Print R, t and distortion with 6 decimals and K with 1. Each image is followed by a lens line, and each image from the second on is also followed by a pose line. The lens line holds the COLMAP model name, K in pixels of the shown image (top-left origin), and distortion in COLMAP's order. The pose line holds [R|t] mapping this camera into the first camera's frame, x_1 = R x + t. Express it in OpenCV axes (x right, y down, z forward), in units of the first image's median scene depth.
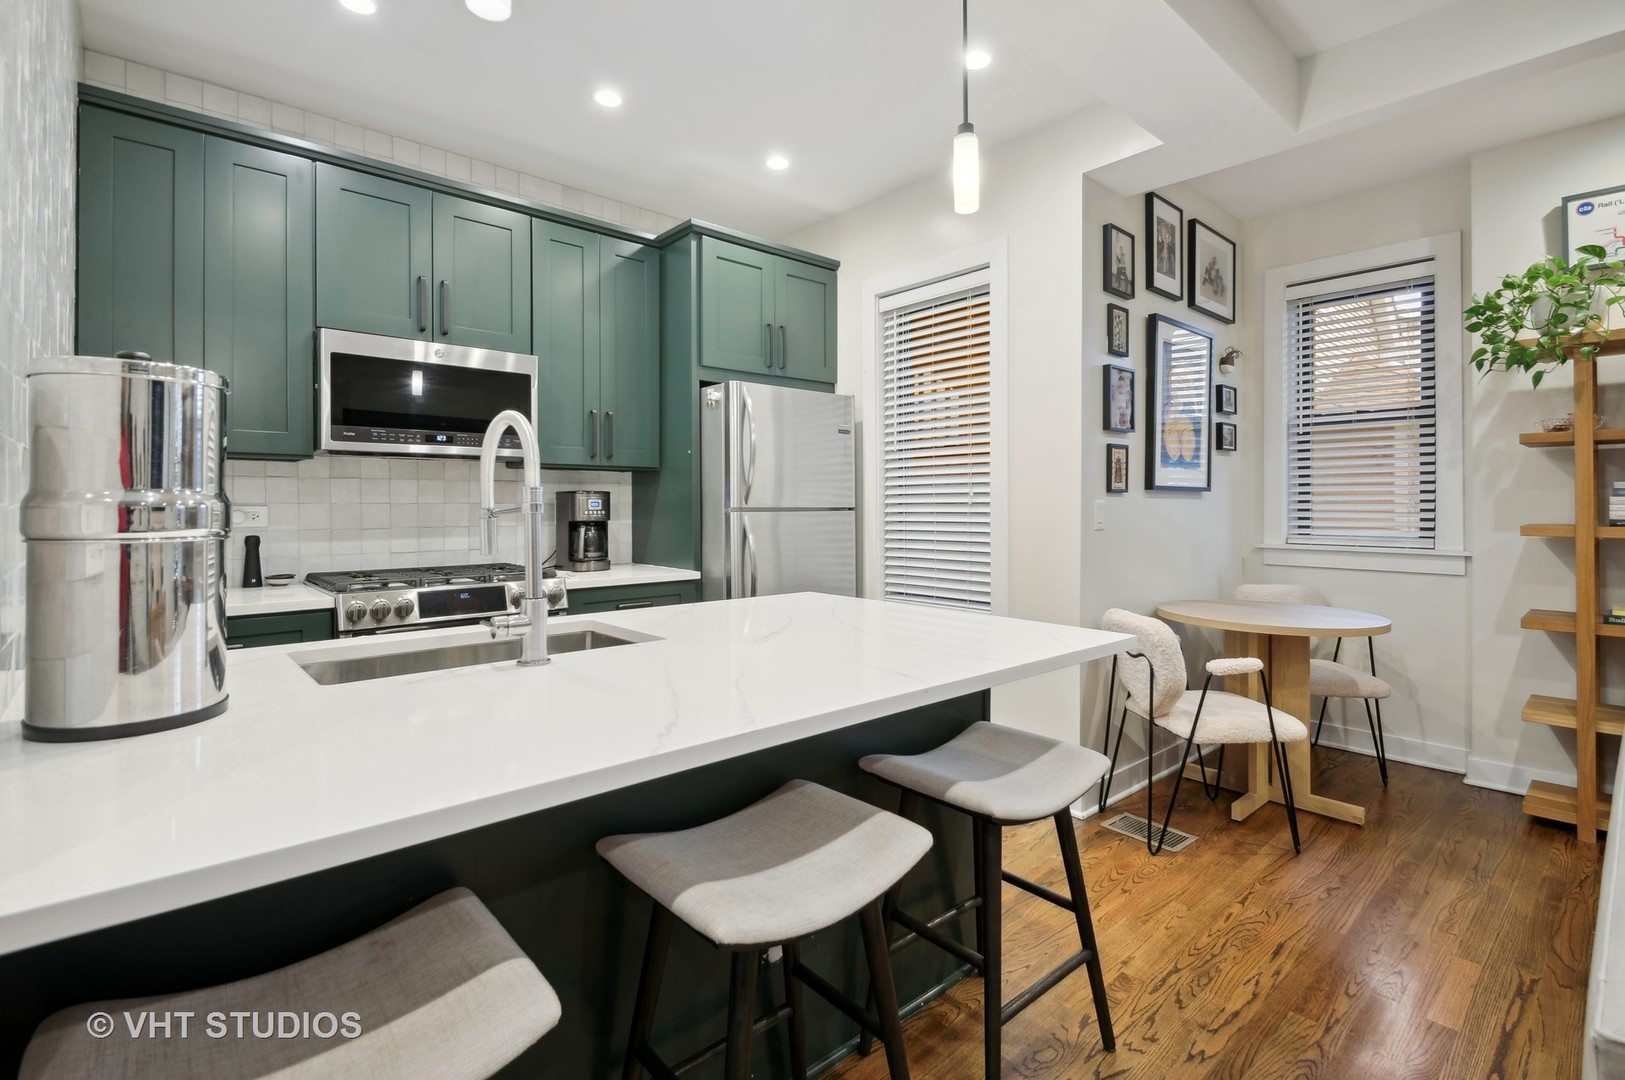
lens RADIAL K [[750.6, 0, 843.4], [0, 750.6, 502.6], [0, 0, 1]] dist [0.015081, -0.011140]
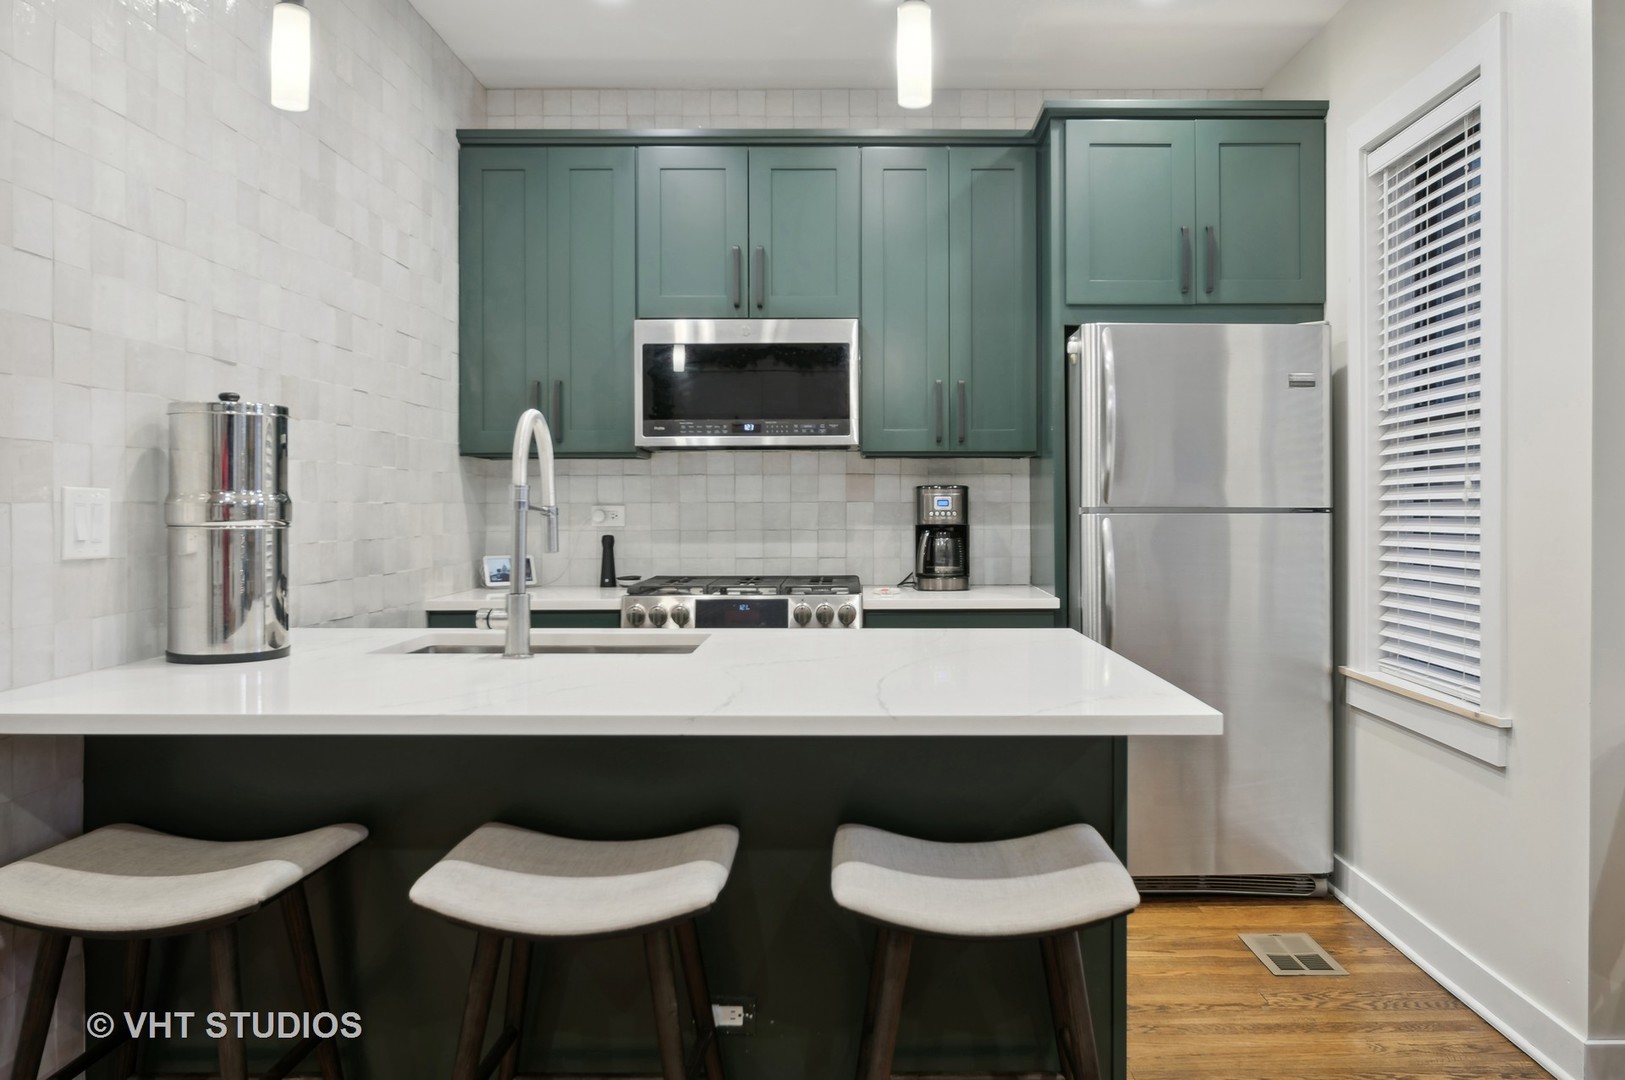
lens RADIAL K [[1210.6, 0, 882.5], [0, 1210.6, 507.8], [0, 0, 1]] dist [-0.020422, 0.008737]
pose [[0.749038, 0.001598, -0.662525, 0.502917], [0.001850, 0.999988, 0.004503, 0.001512], [0.662525, -0.004599, 0.749026, 0.046983]]
